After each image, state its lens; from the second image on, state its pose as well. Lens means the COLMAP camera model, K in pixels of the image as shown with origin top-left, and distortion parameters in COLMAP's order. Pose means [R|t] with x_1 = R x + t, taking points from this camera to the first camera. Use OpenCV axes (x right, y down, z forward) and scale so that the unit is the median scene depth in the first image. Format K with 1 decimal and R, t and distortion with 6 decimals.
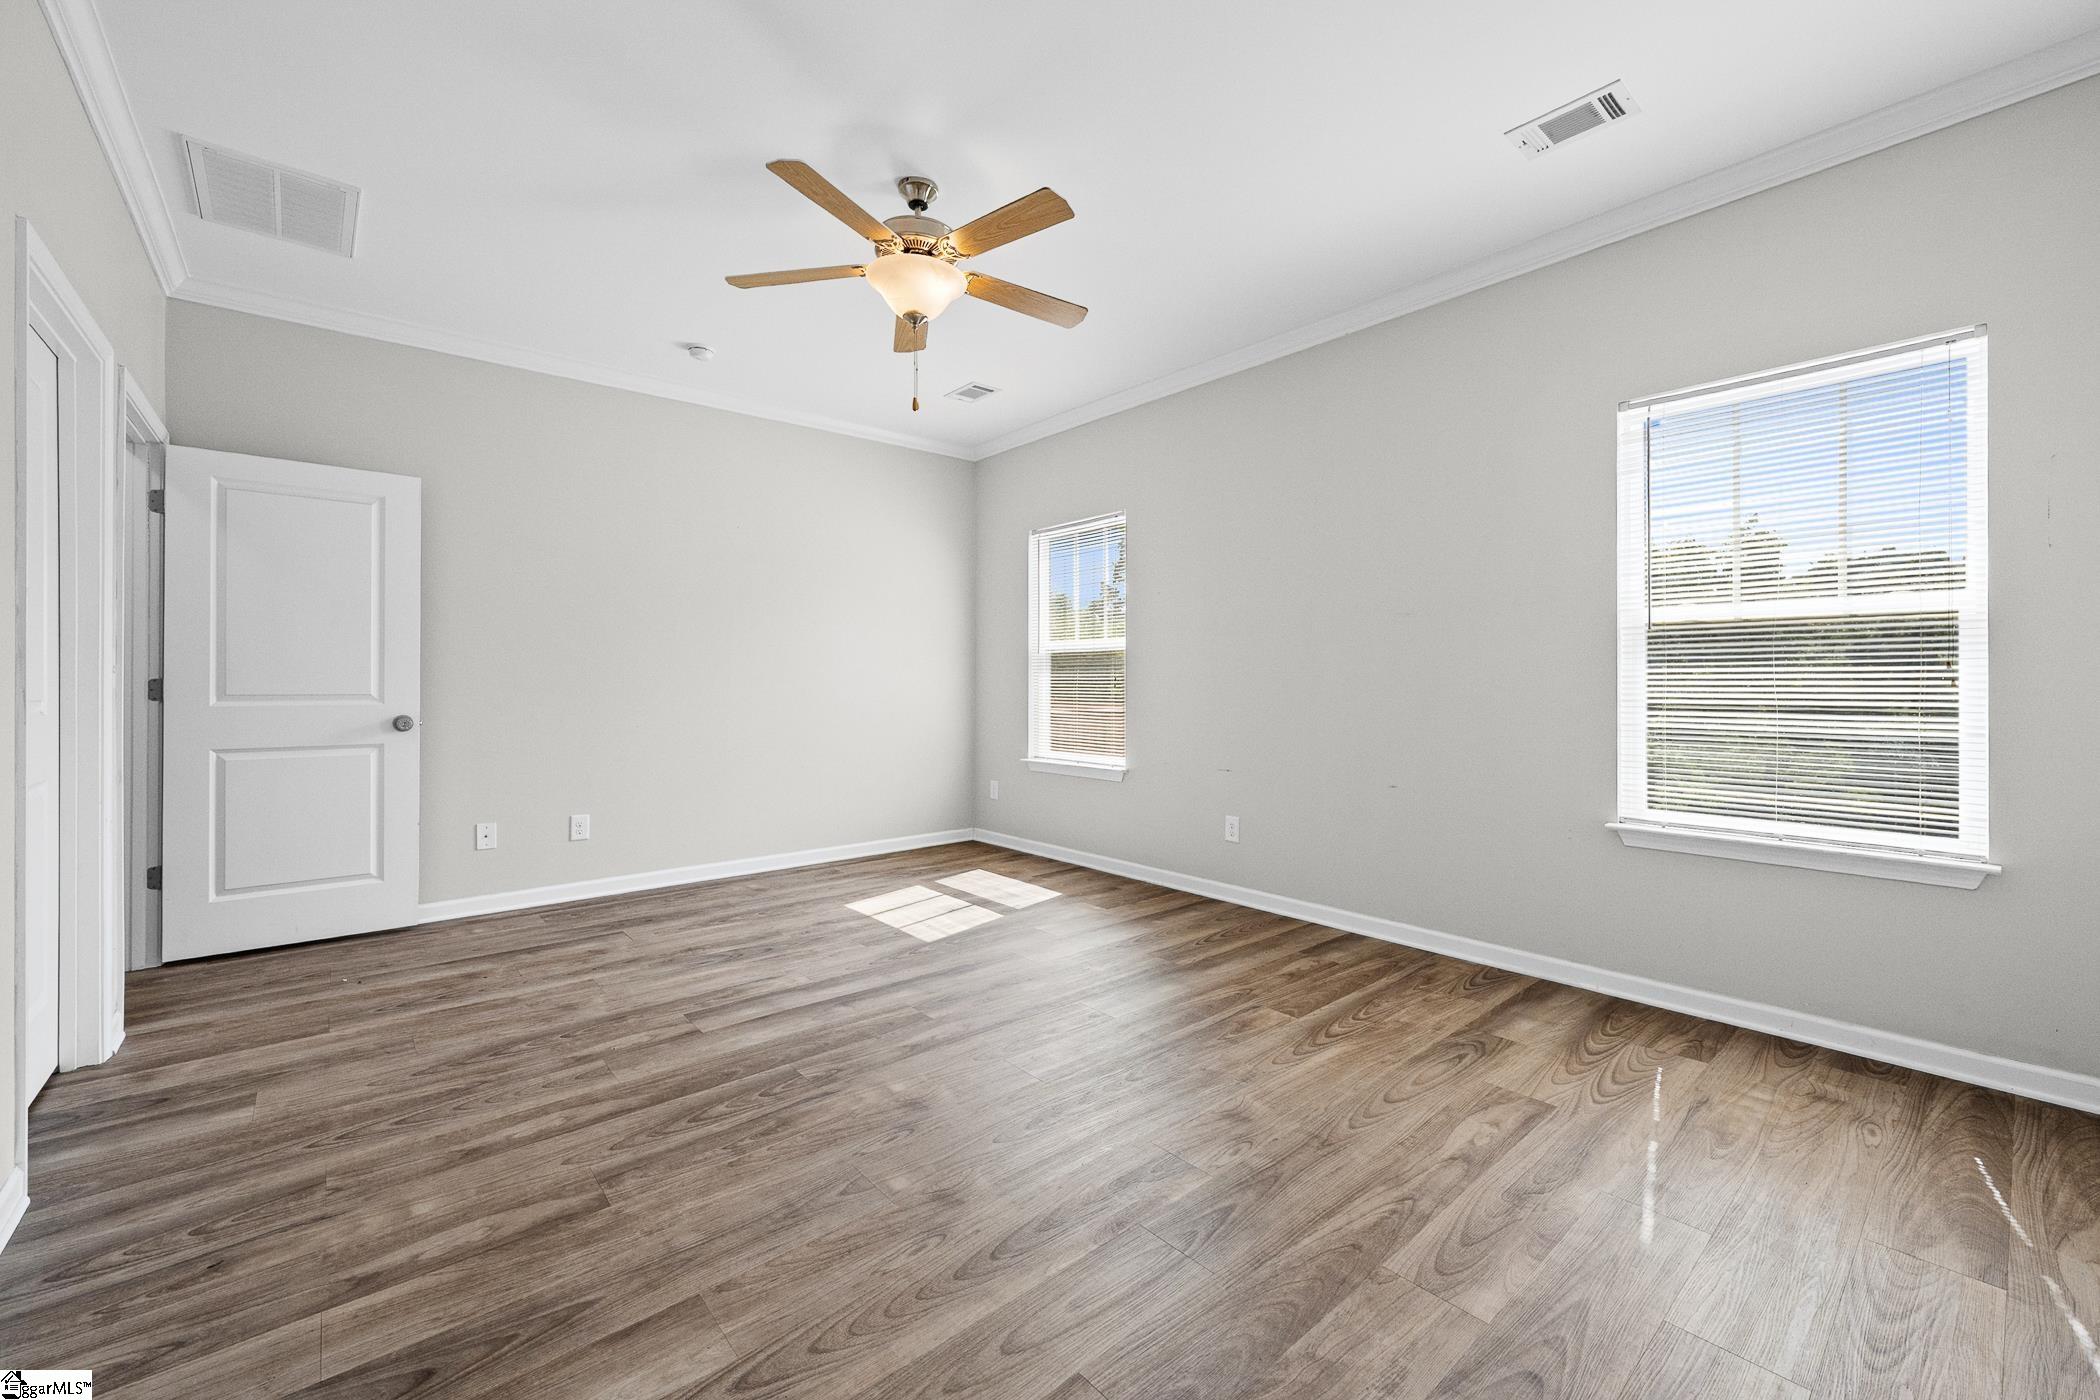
lens RADIAL K [[833.7, 0, 1047.4], [0, 833.7, 692.9], [0, 0, 1]] dist [-0.004290, 0.000705]
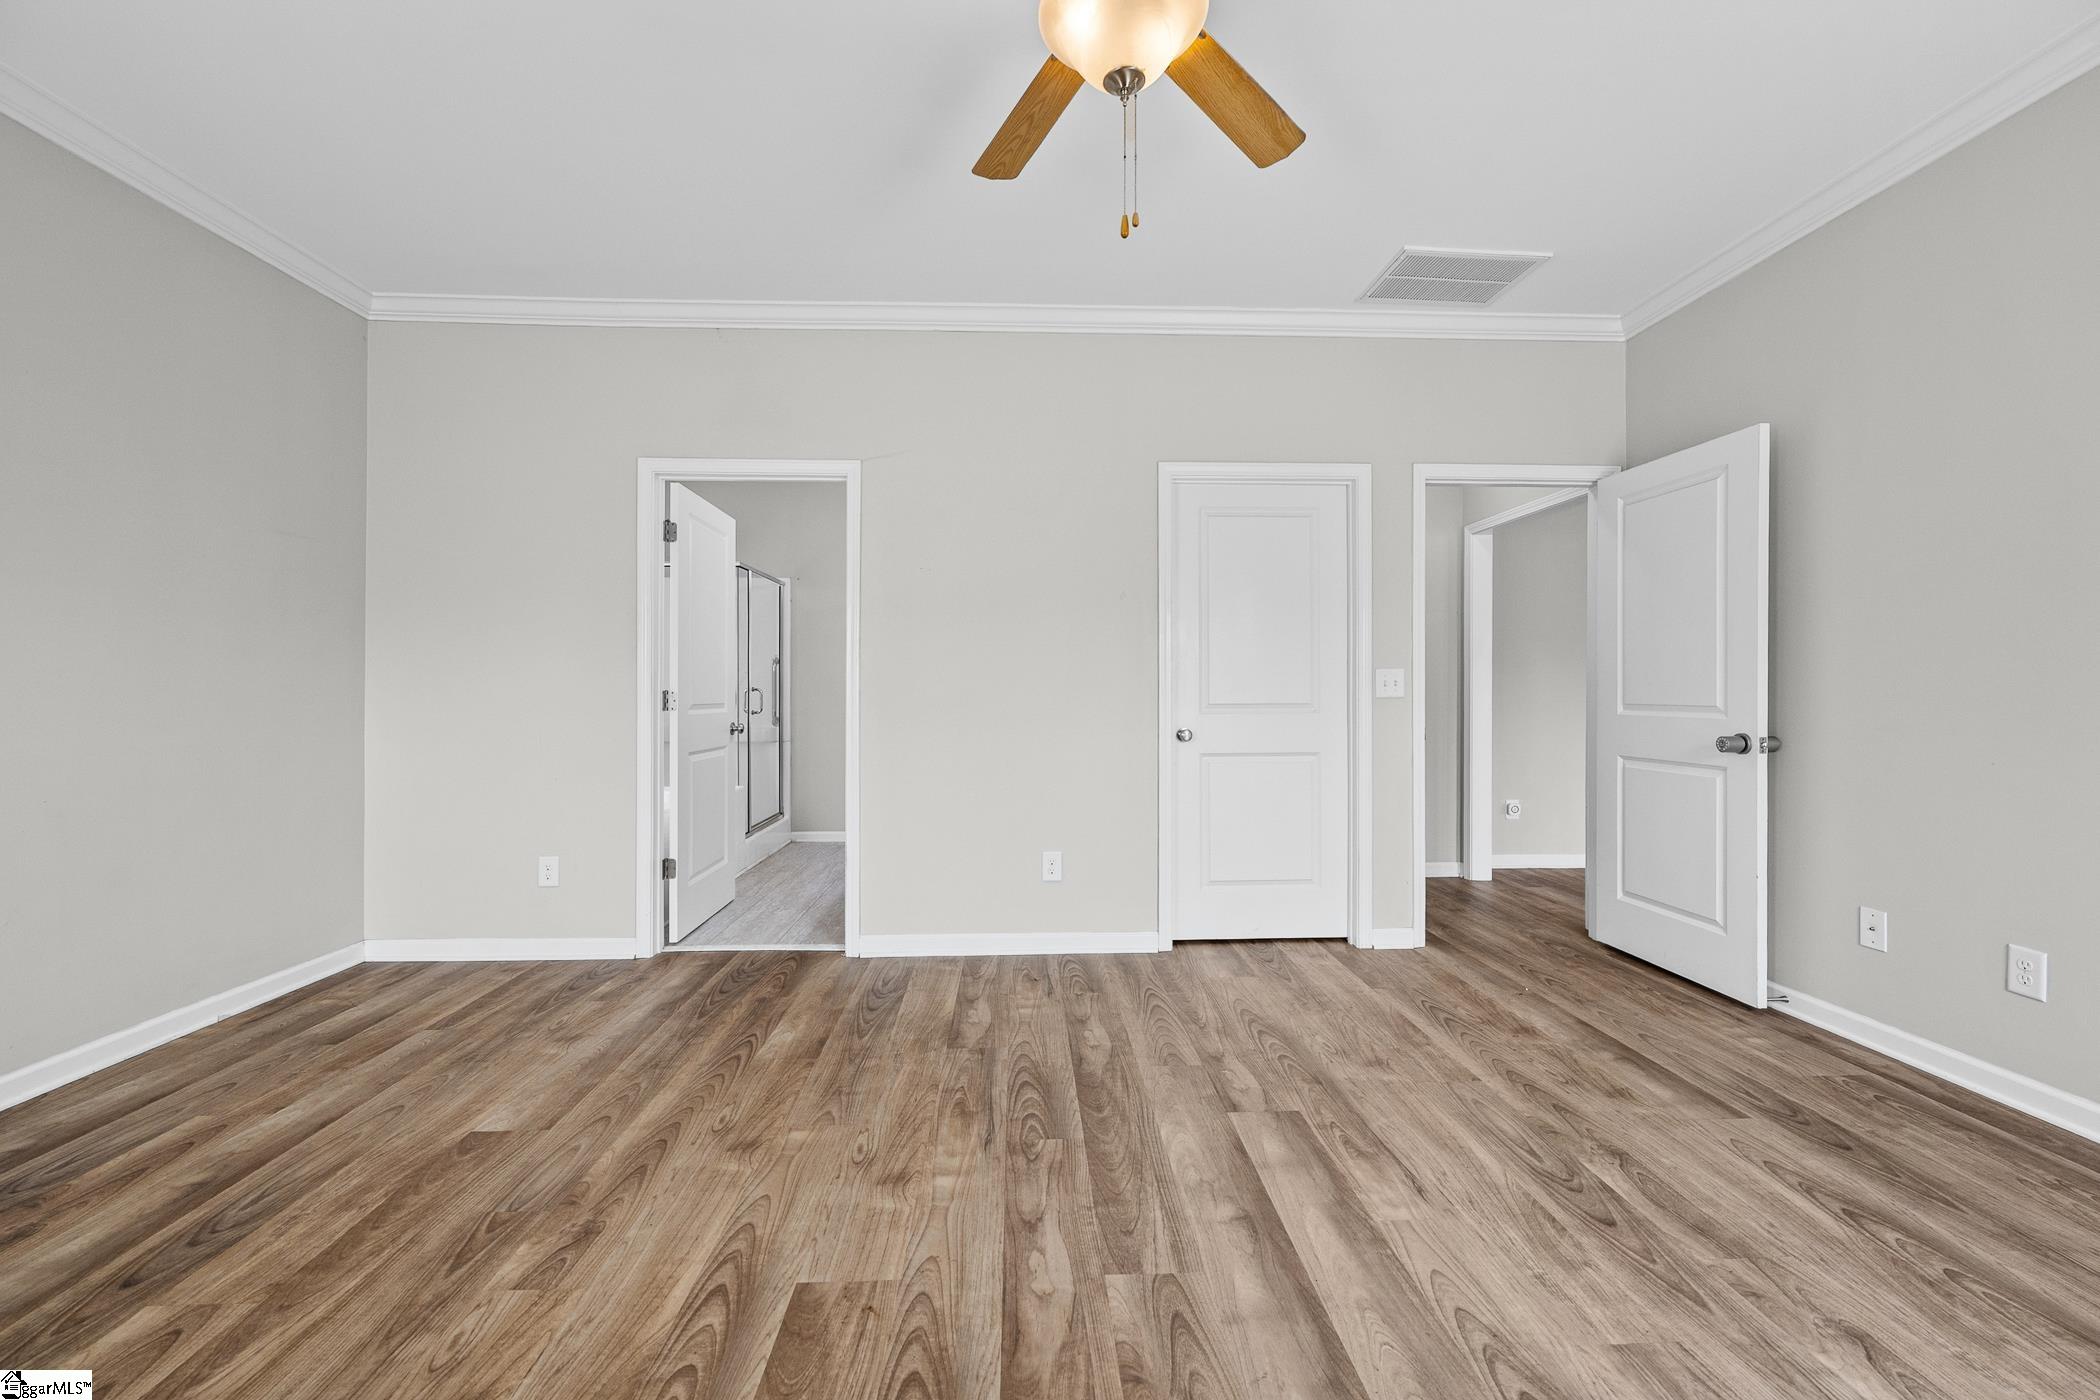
lens RADIAL K [[833.7, 0, 1050.9], [0, 833.7, 697.9], [0, 0, 1]] dist [-0.004290, 0.000705]
pose [[-0.611694, 0.007436, -0.791059, 0.320525], [-0.006578, 0.999873, 0.014485, -0.017667], [0.791067, 0.014064, -0.611568, 1.240125]]
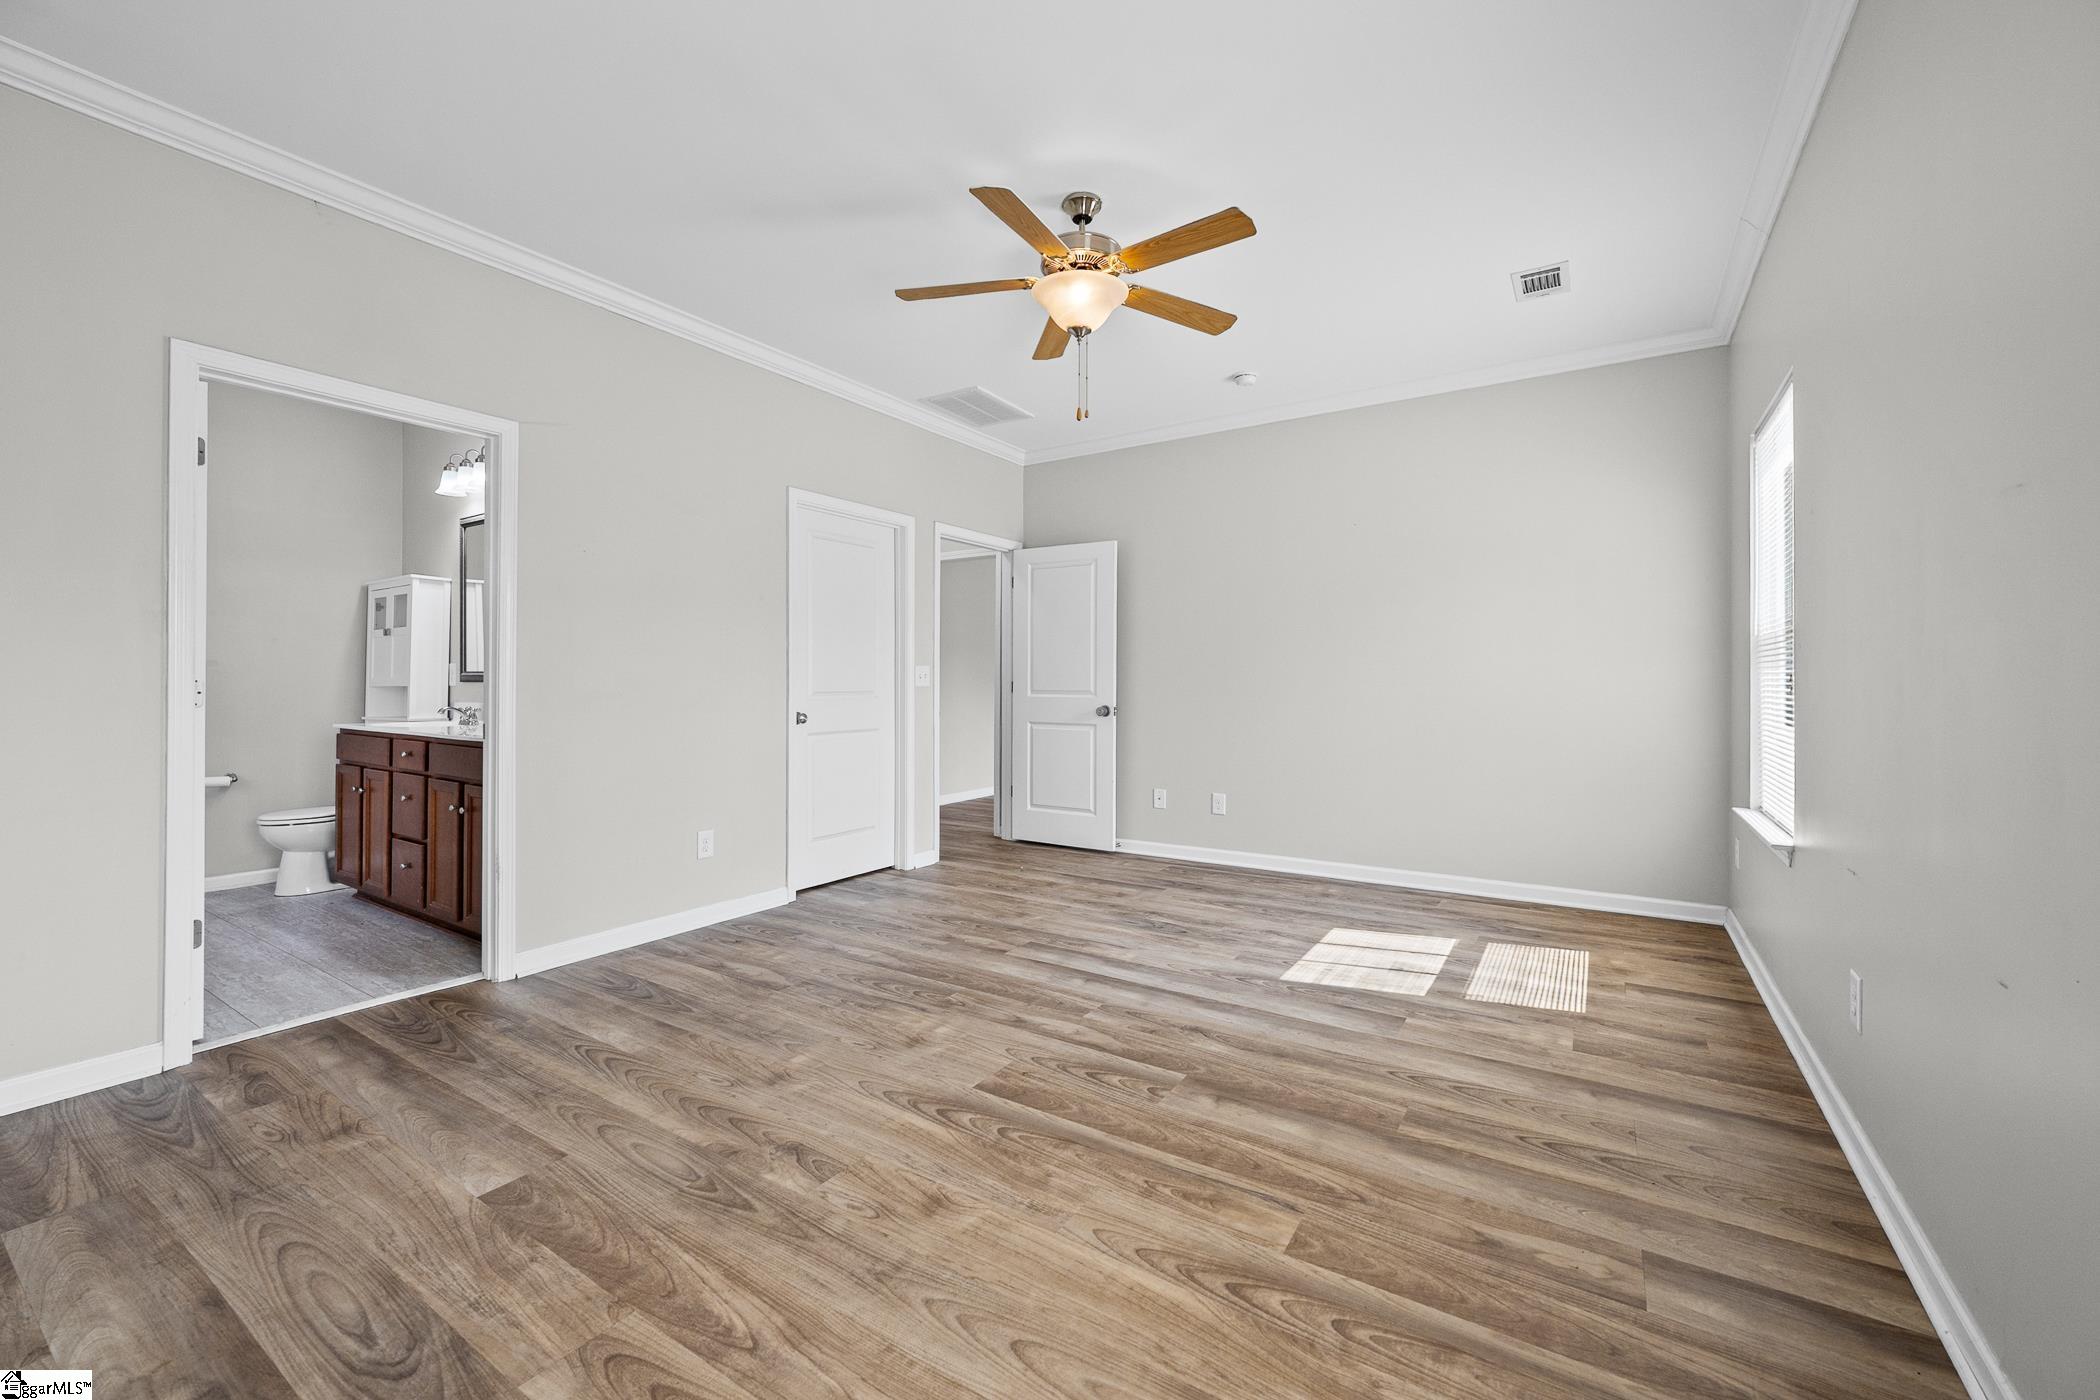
lens RADIAL K [[833.7, 0, 1053.4], [0, 833.7, 678.8], [0, 0, 1]] dist [-0.004290, 0.000705]
pose [[0.291041, -0.004912, -0.956698, 0.767715], [-0.011816, 0.999892, -0.008728, -0.007134], [0.956638, 0.013844, 0.290952, 0.627945]]
